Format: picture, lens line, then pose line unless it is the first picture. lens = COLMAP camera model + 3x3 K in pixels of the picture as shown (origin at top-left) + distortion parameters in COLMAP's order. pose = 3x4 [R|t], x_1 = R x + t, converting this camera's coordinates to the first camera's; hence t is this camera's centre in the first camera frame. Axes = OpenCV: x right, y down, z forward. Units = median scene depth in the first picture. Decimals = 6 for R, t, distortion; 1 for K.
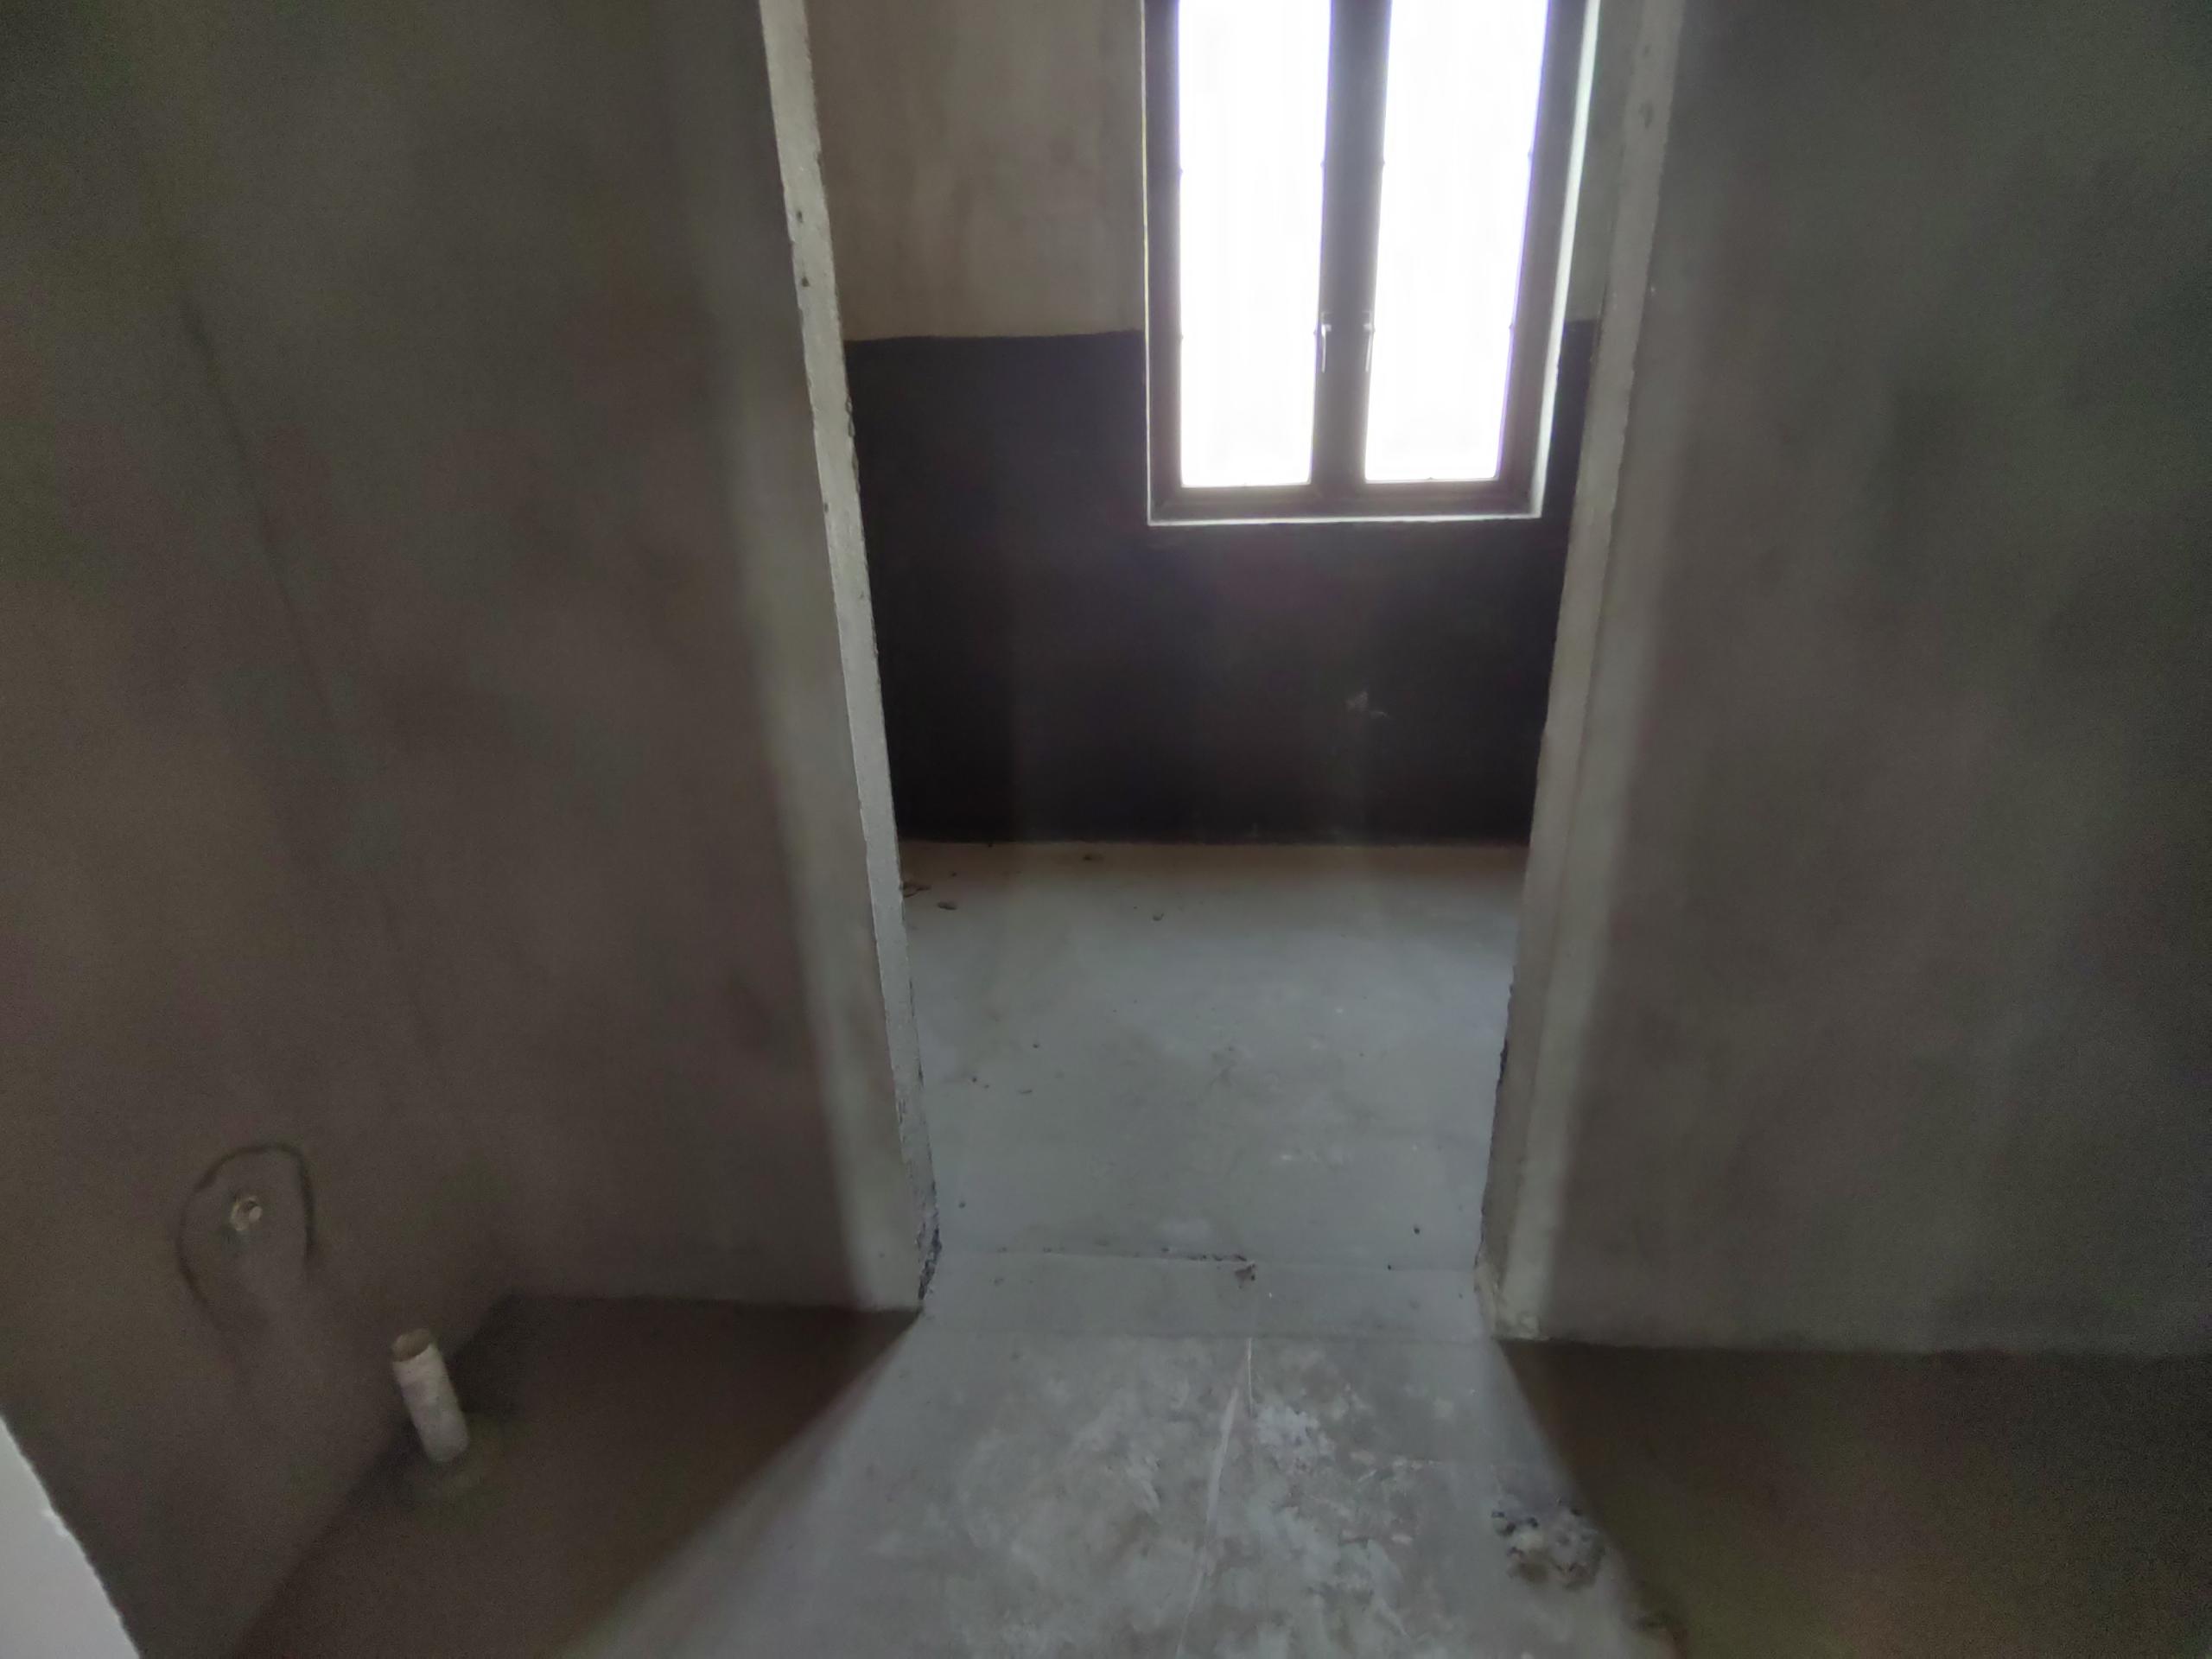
lens RADIAL K [[1052.9, 0, 1114.0], [0, 1052.9, 830.0], [0, 0, 1]] dist [-0.013486, 0.000631]
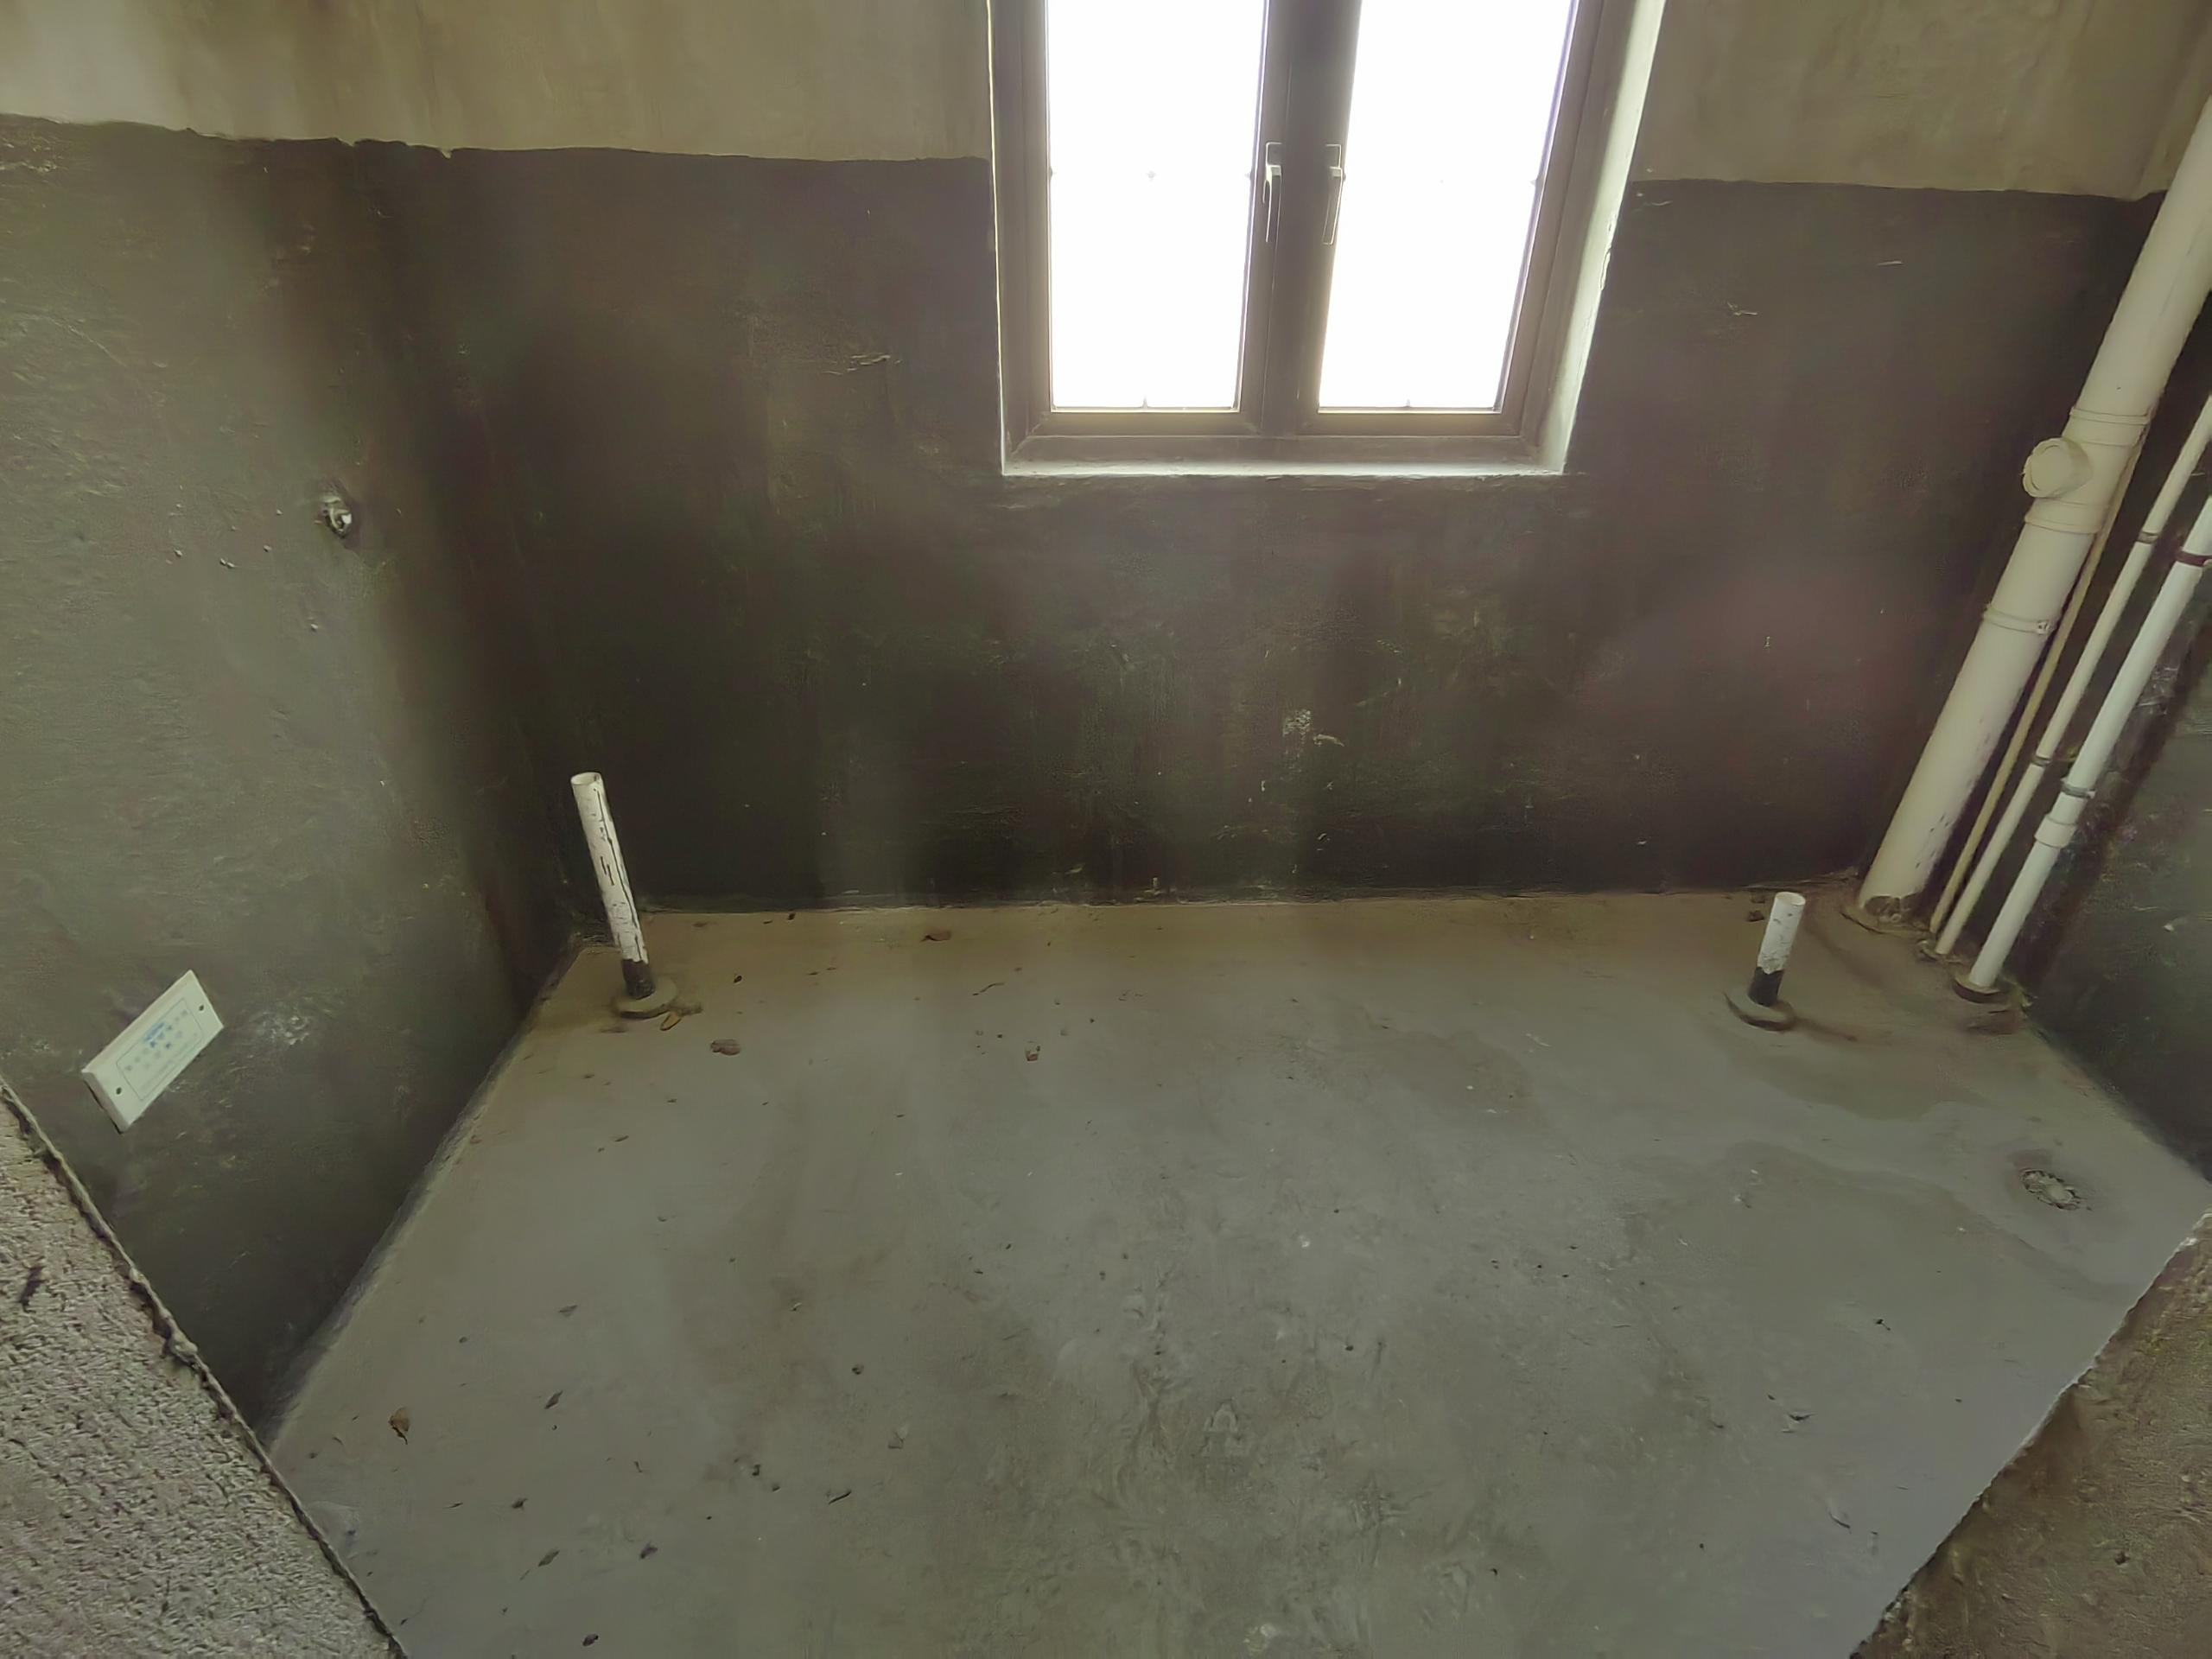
lens RADIAL K [[1052.9, 0, 1111.2], [0, 1052.9, 833.3], [0, 0, 1]] dist [-0.013486, 0.000631]
pose [[0.989742, -0.032935, 0.139020, 0.000866], [0.012646, 0.989442, 0.144375, -0.162803], [-0.142307, -0.141136, 0.979709, 0.314675]]
